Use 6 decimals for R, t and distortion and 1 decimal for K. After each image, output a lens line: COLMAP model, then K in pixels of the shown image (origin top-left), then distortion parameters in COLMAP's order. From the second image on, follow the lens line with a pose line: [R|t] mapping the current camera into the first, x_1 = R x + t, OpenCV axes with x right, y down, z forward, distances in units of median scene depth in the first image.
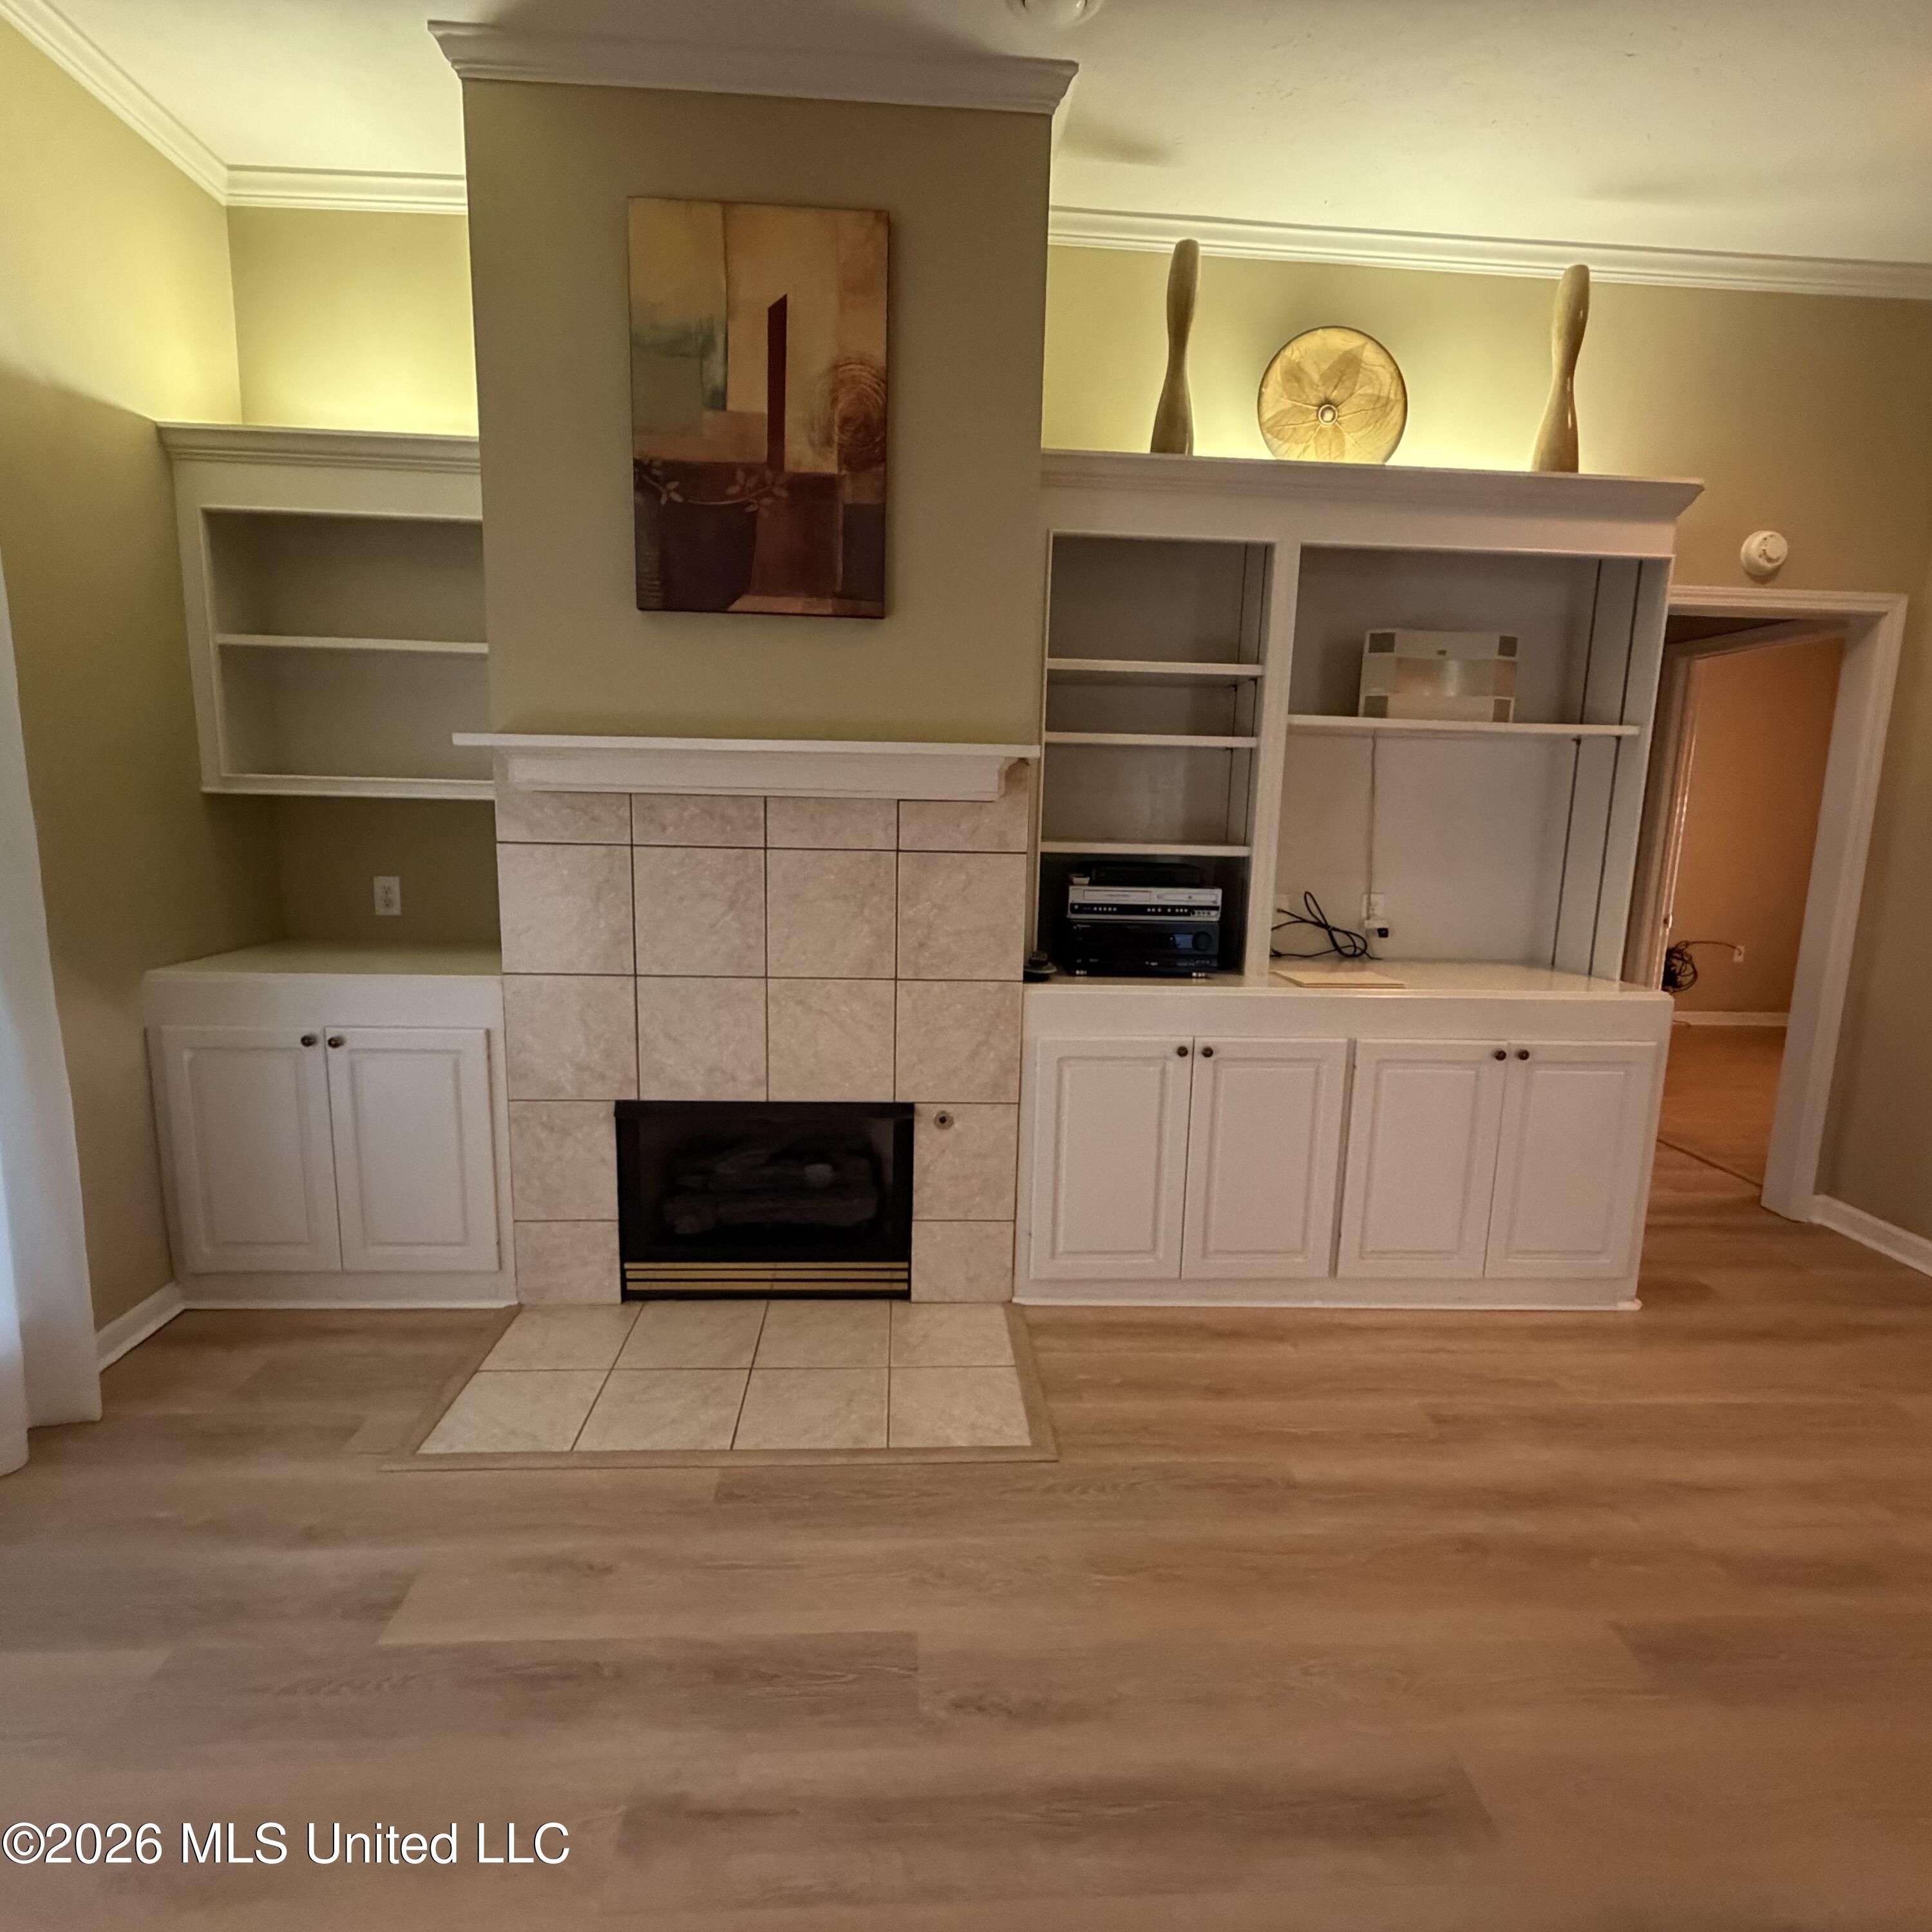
lens RADIAL K [[1029.5, 0, 957.2], [0, 1029.5, 966.9], [0, 0, 1]] dist [-0.000028, -0.000847]
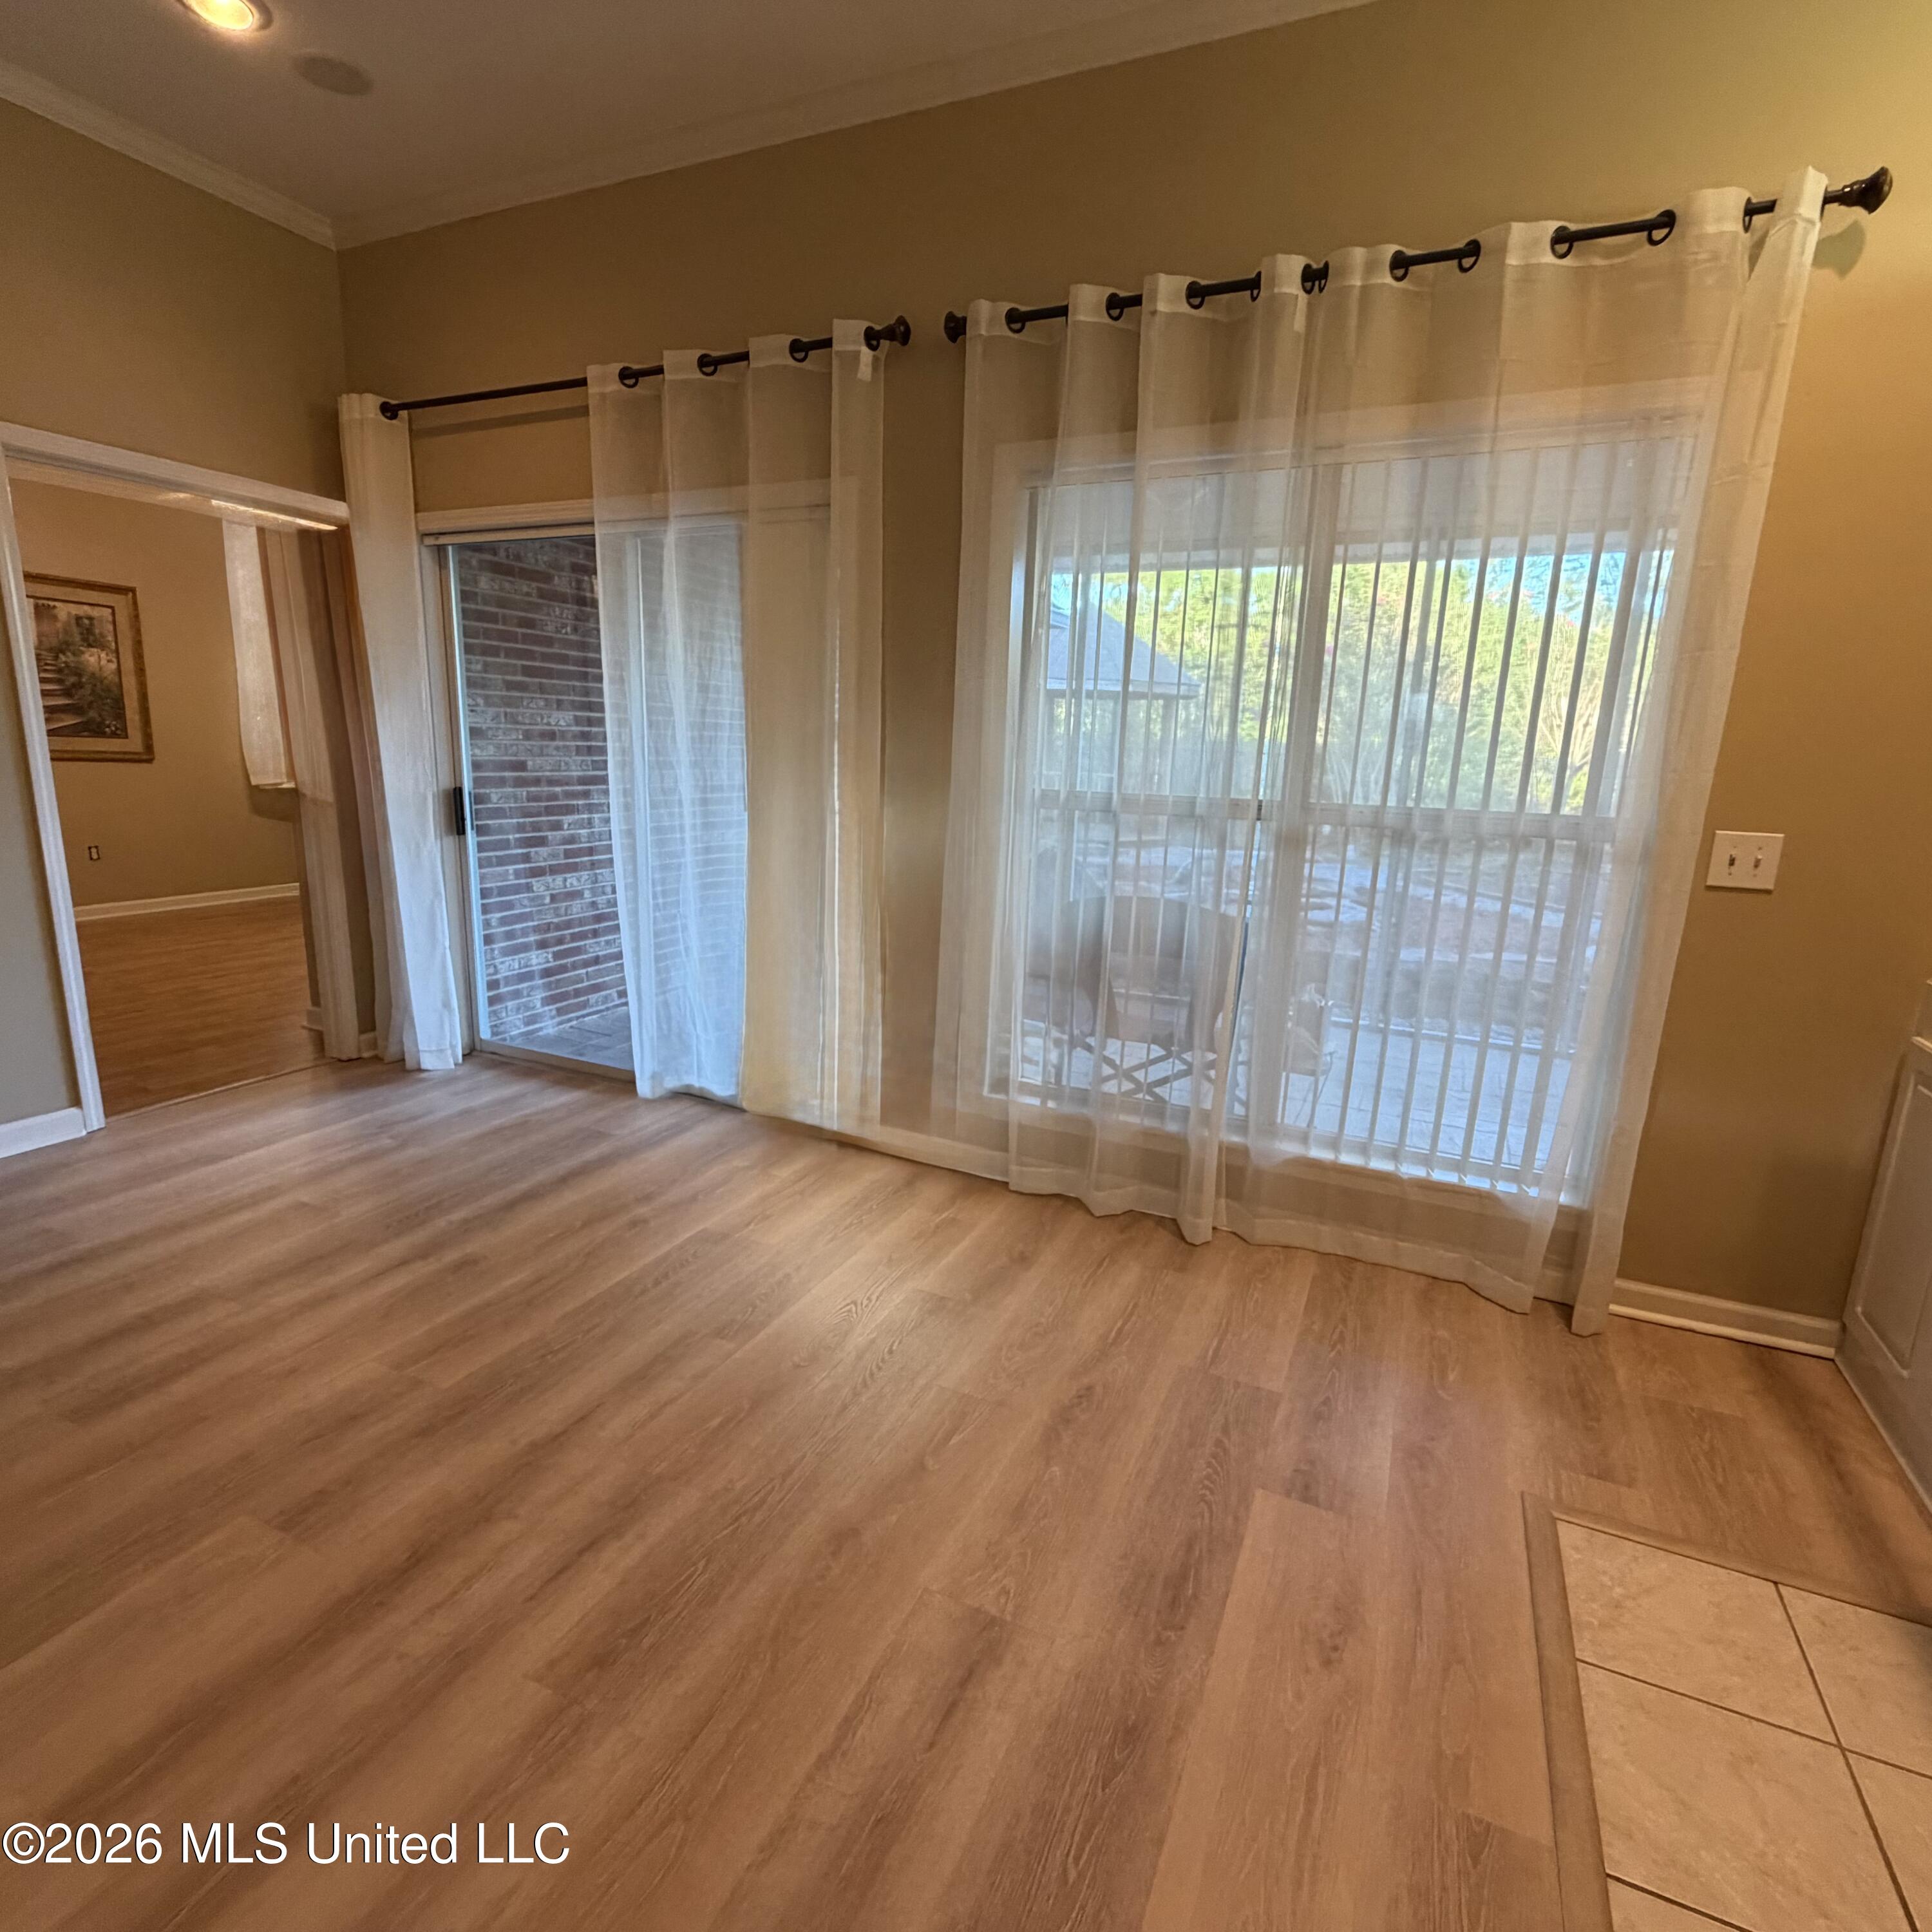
lens RADIAL K [[1029.5, 0, 957.2], [0, 1029.5, 966.9], [0, 0, 1]] dist [-0.000028, -0.000847]
pose [[-0.471811, 0.146883, -0.869379, 0.290438], [-0.183893, 0.947949, 0.259956, -0.065841], [0.862310, 0.282522, -0.420242, 0.625856]]
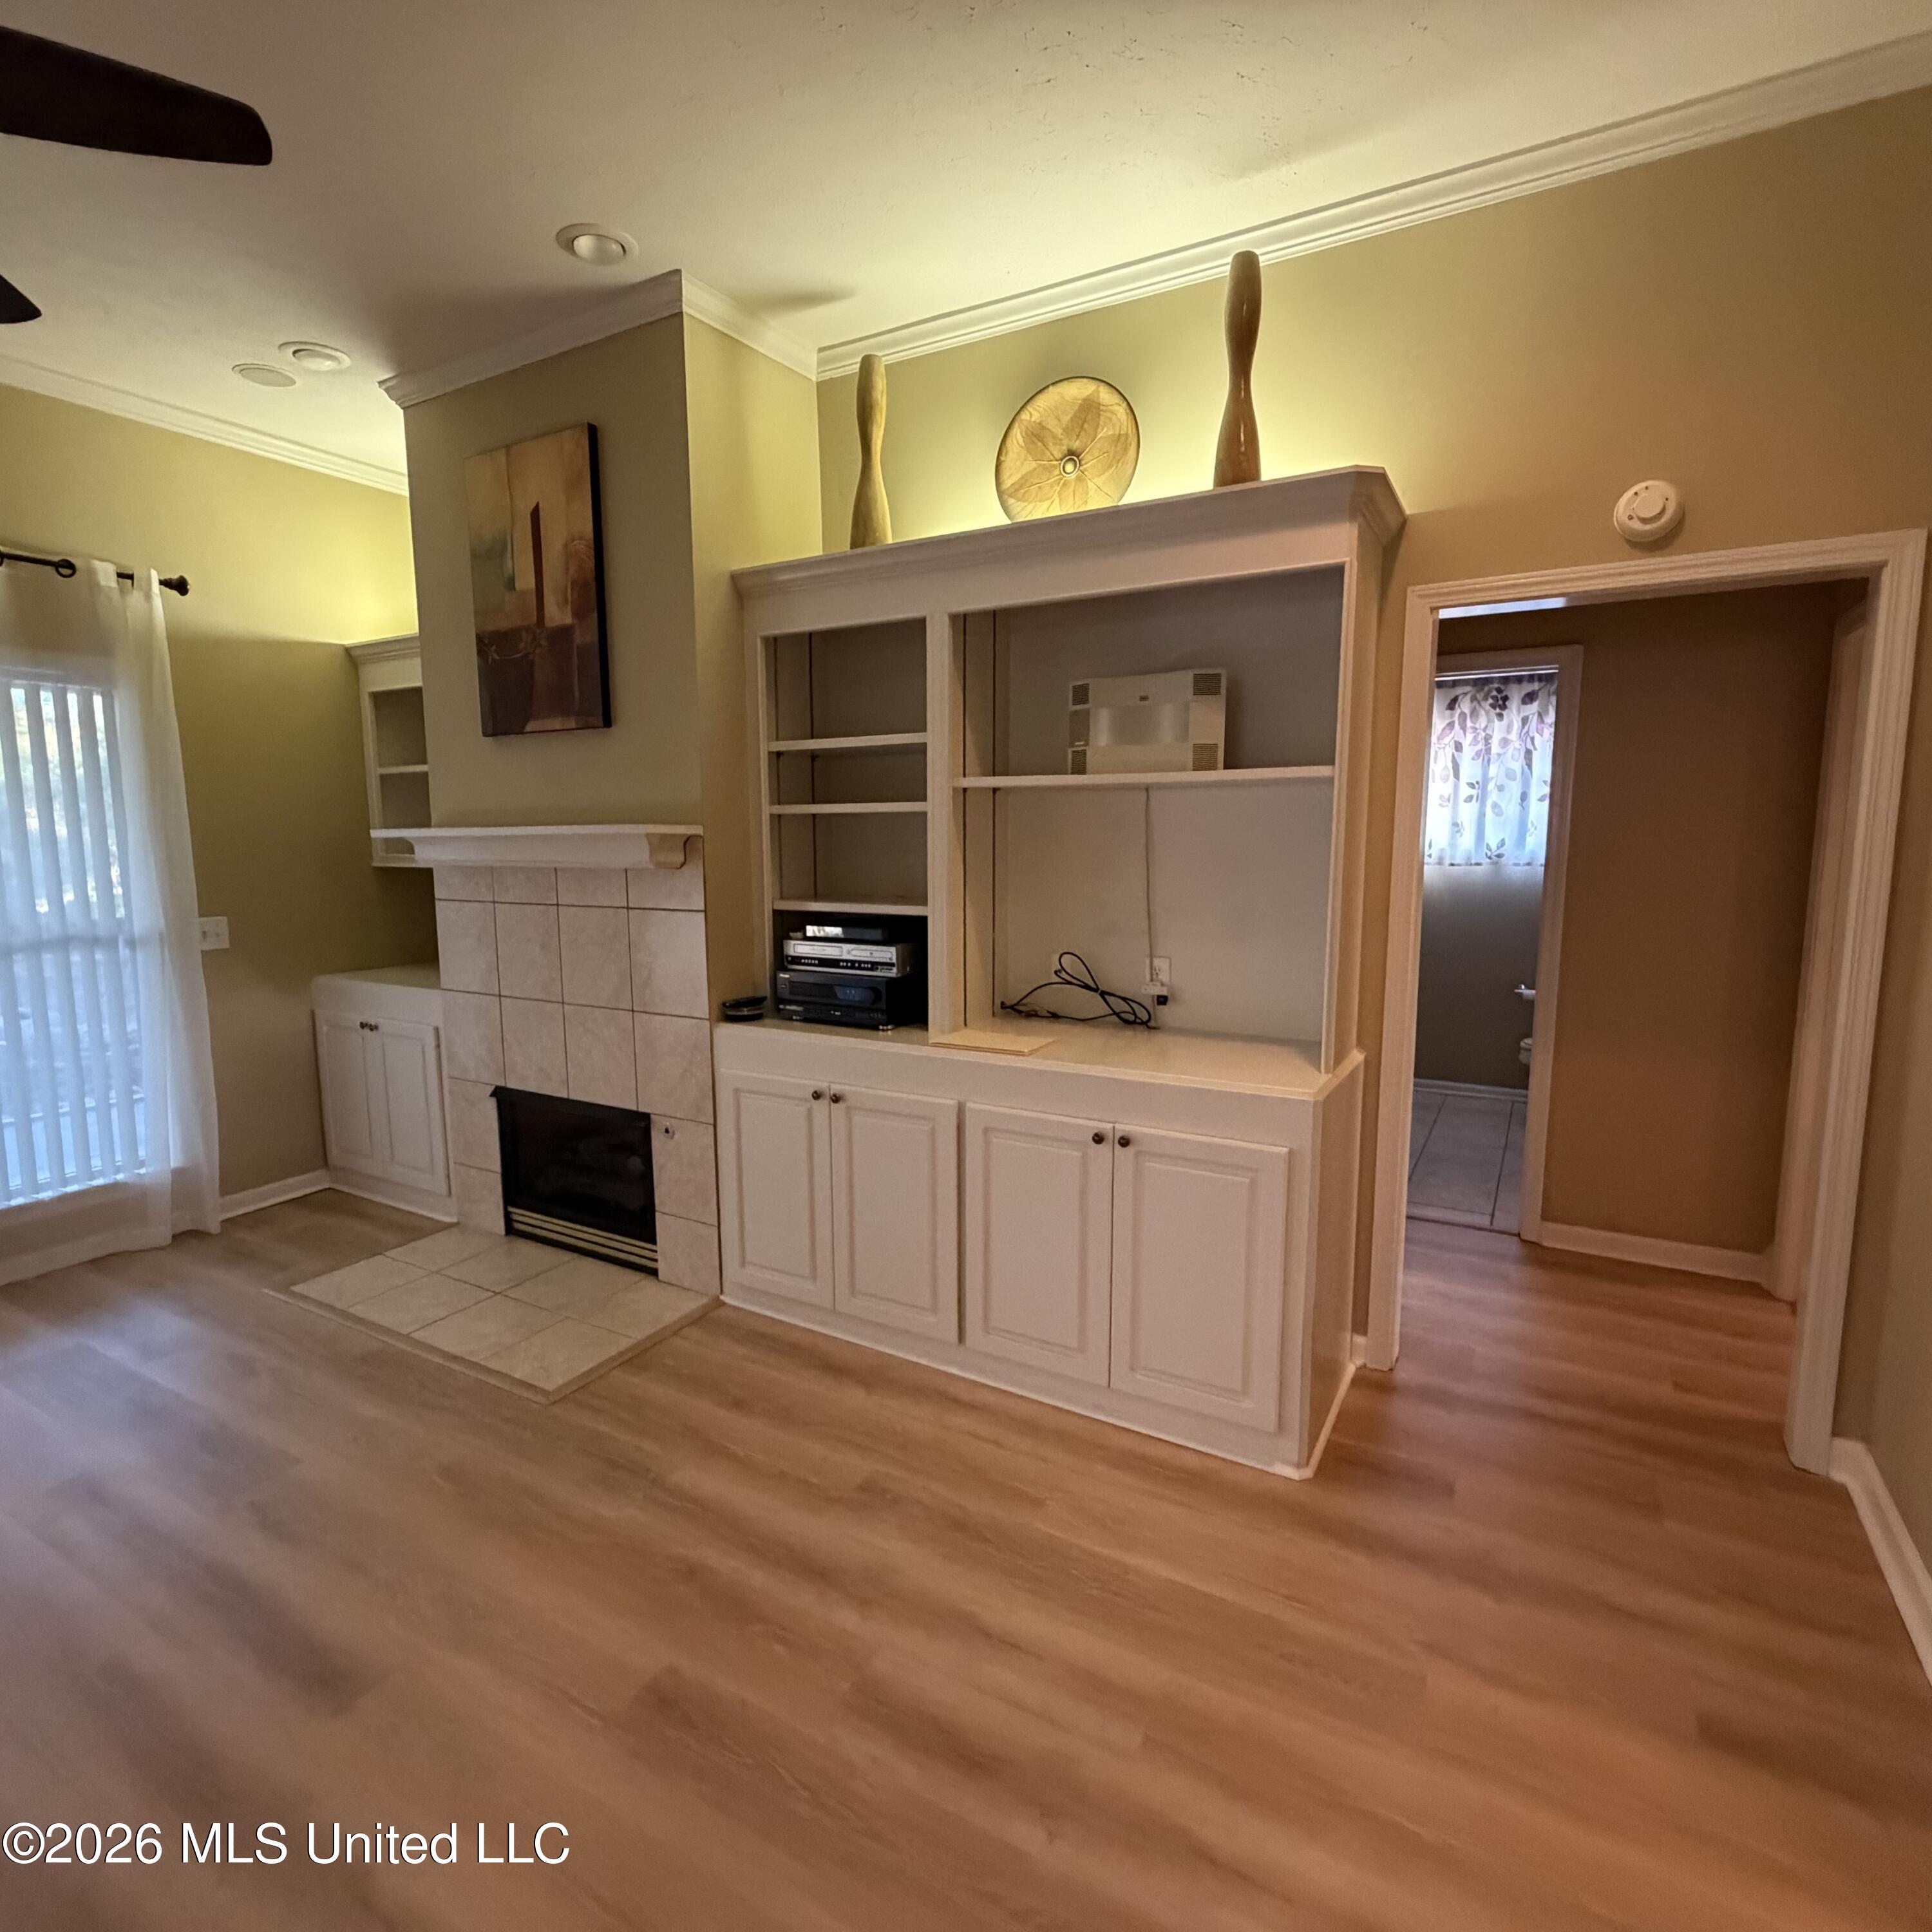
lens RADIAL K [[1029.5, 0, 957.2], [0, 1029.5, 966.9], [0, 0, 1]] dist [-0.000028, -0.000847]
pose [[0.839256, 0.042193, -0.542097, 0.911831], [-0.062726, 0.997841, -0.019445, -0.040490], [0.540107, 0.050322, 0.840091, 0.161202]]
